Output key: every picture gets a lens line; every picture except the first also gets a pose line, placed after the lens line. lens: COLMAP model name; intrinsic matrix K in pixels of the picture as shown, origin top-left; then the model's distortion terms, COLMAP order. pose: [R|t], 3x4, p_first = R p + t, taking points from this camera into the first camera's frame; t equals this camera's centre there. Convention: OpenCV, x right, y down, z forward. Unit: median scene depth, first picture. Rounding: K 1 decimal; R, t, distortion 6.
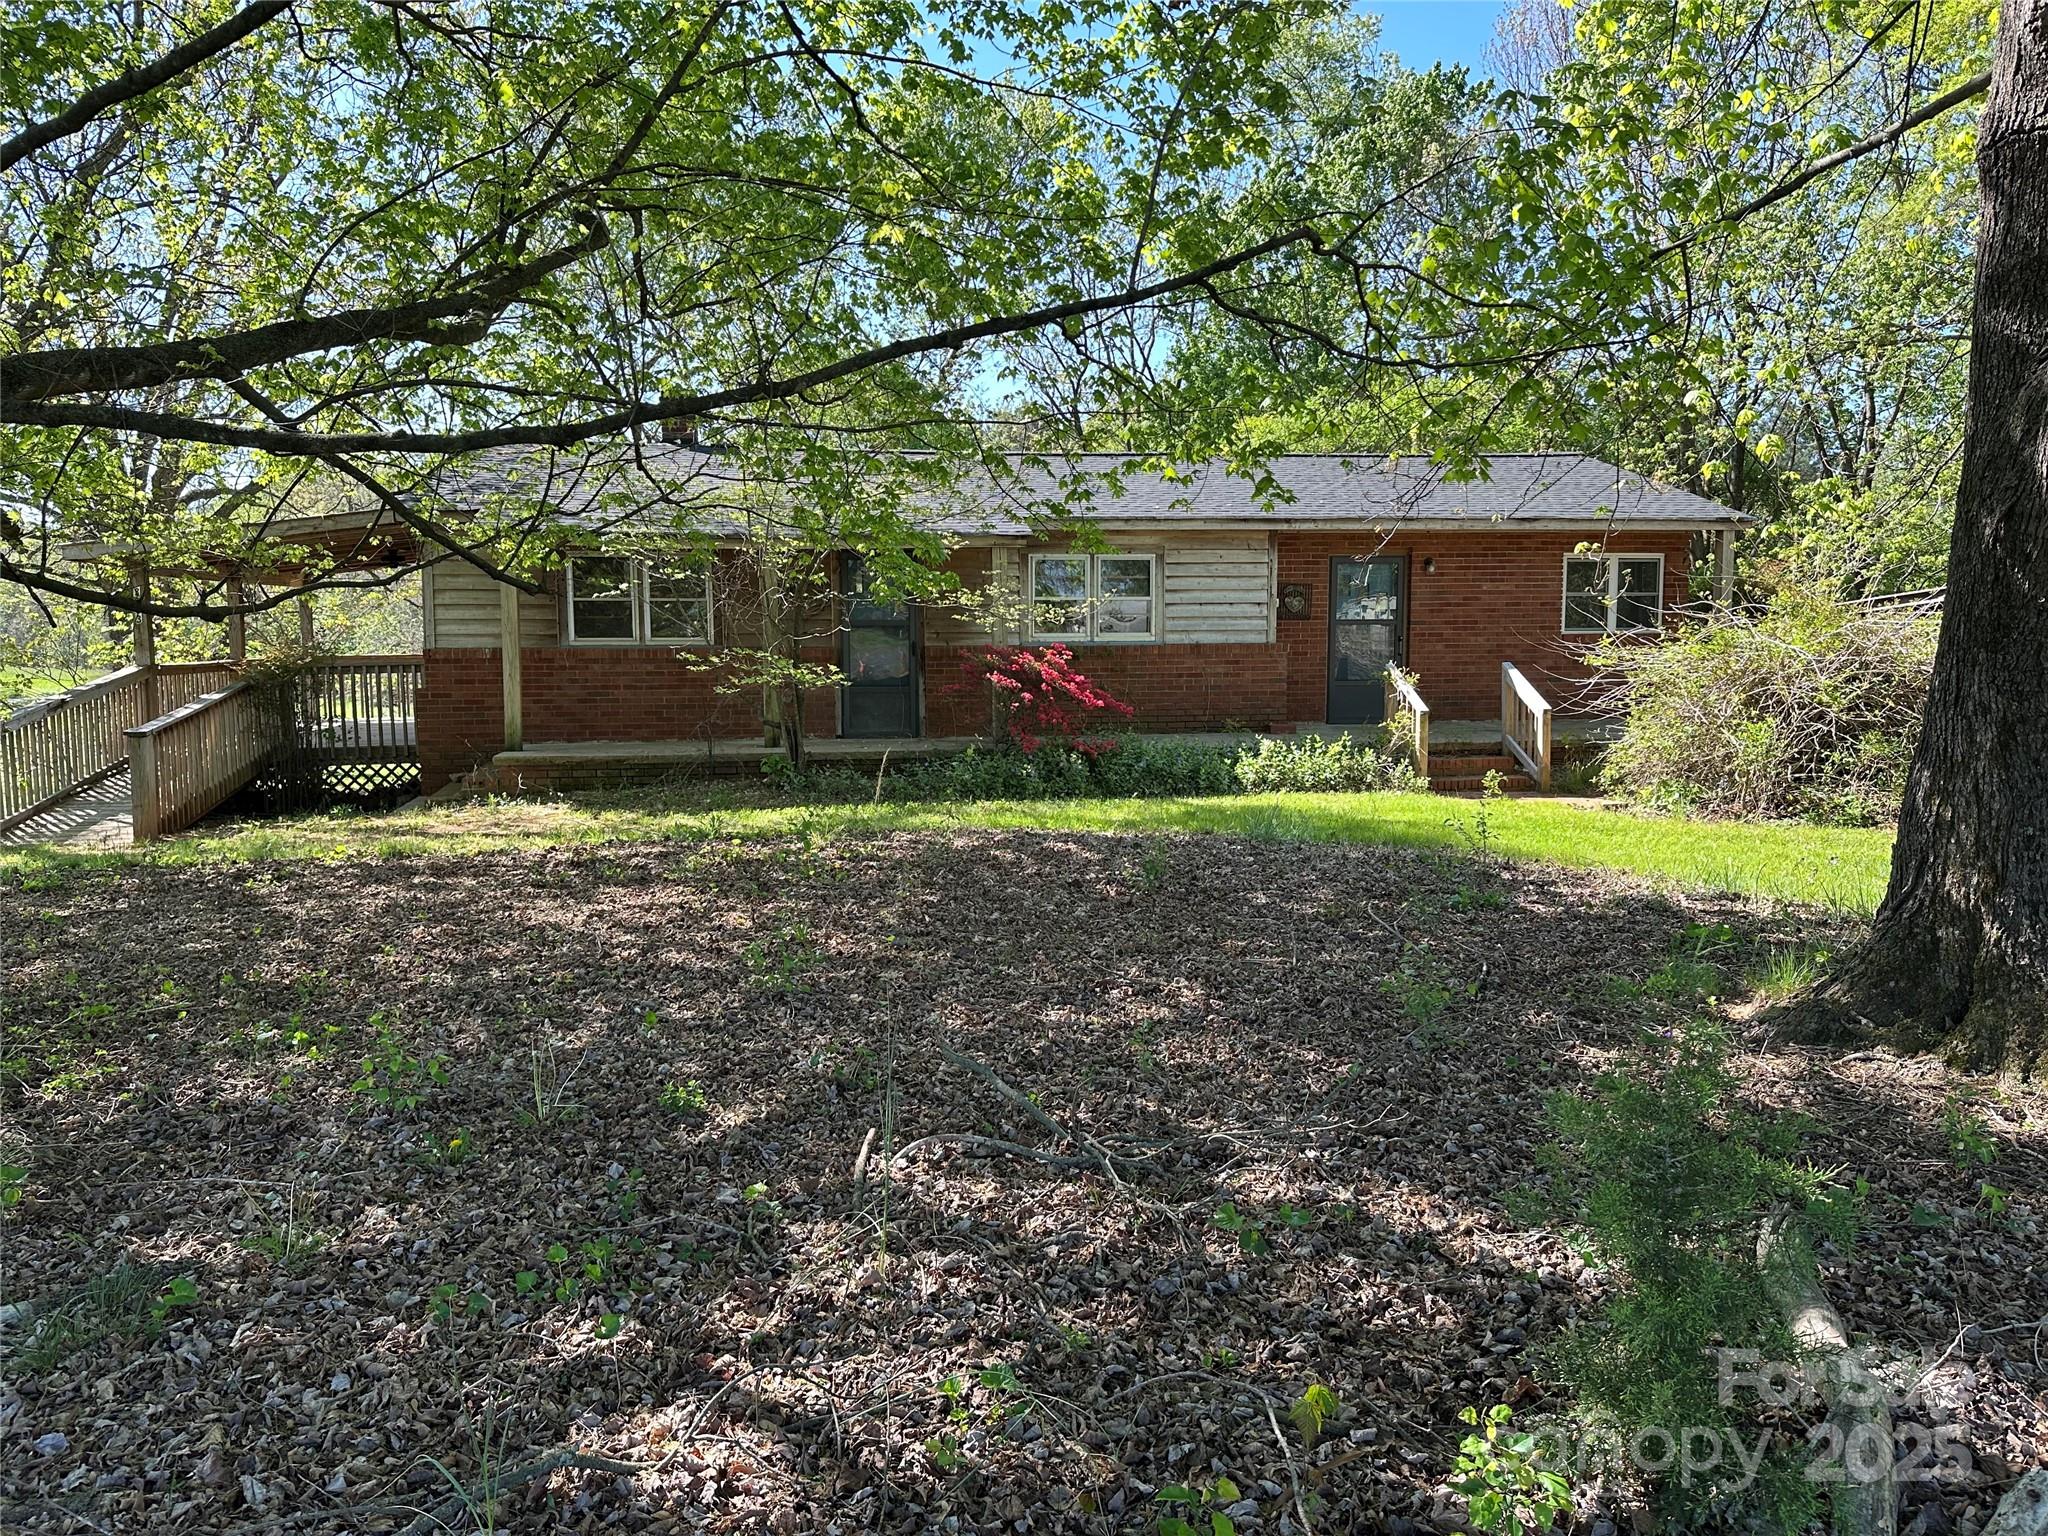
lens RADIAL K [[1422.9, 0, 1034.3], [0, 1422.9, 756.2], [0, 0, 1]] dist [-0.002673, -0.000136]
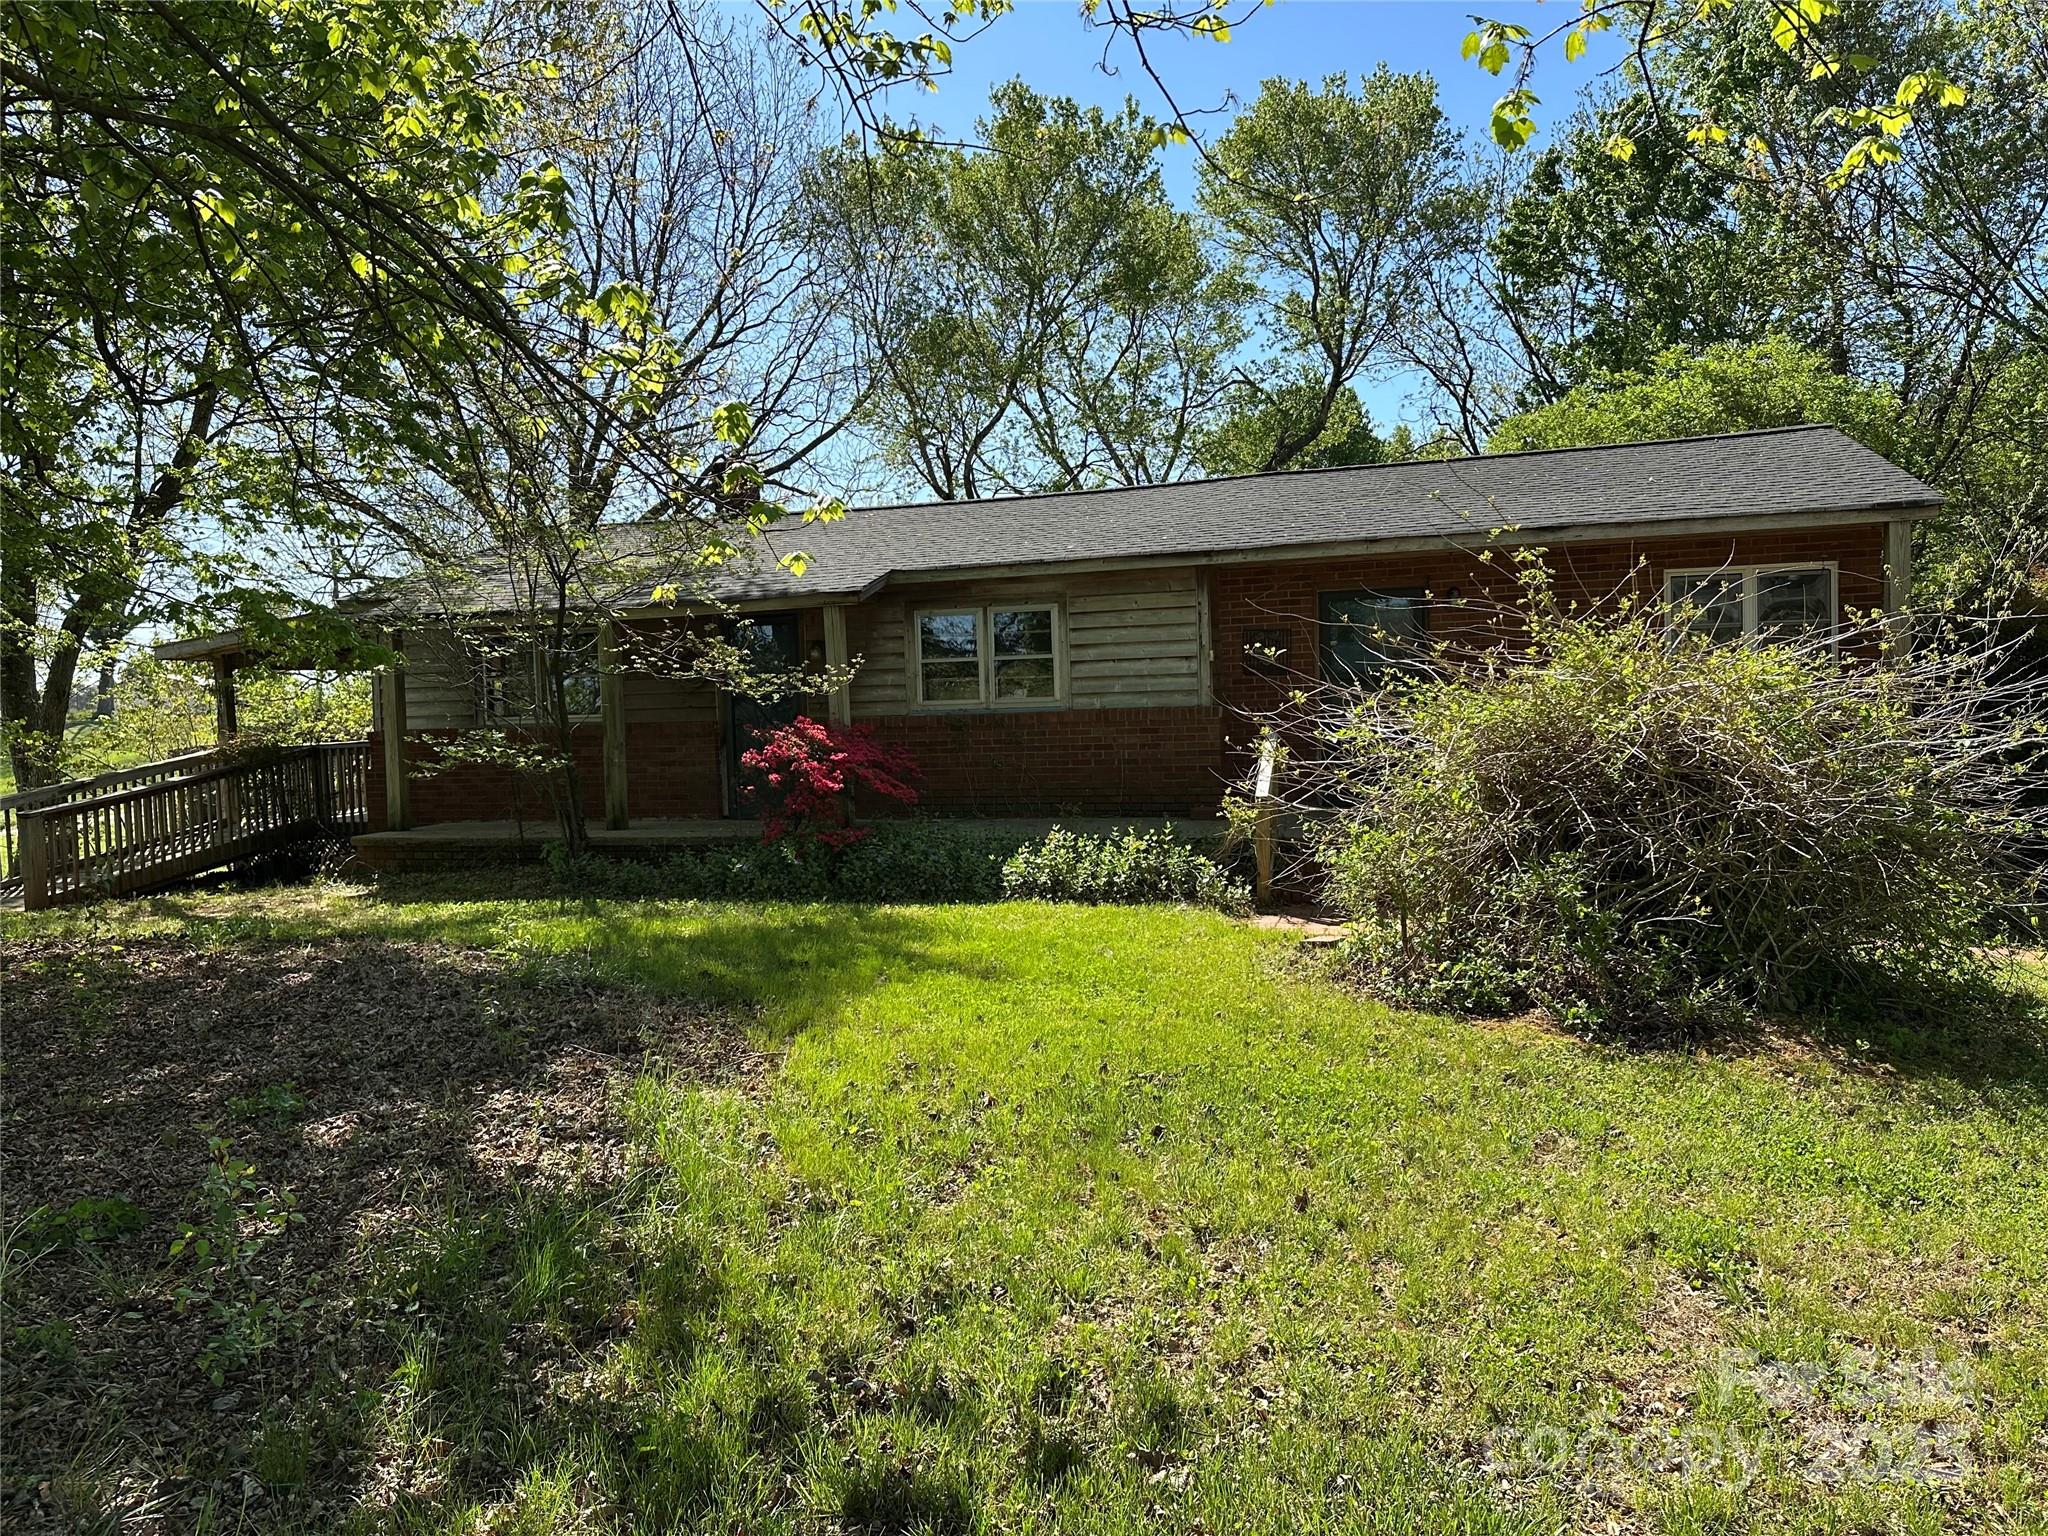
lens RADIAL K [[1422.9, 0, 1034.3], [0, 1422.9, 756.2], [0, 0, 1]] dist [-0.002673, -0.000136]
pose [[0.898144, -0.004368, -0.439679, 0.457194], [-0.012337, 0.999307, -0.035129, -0.023249], [0.439528, 0.036976, 0.897468, 0.252883]]
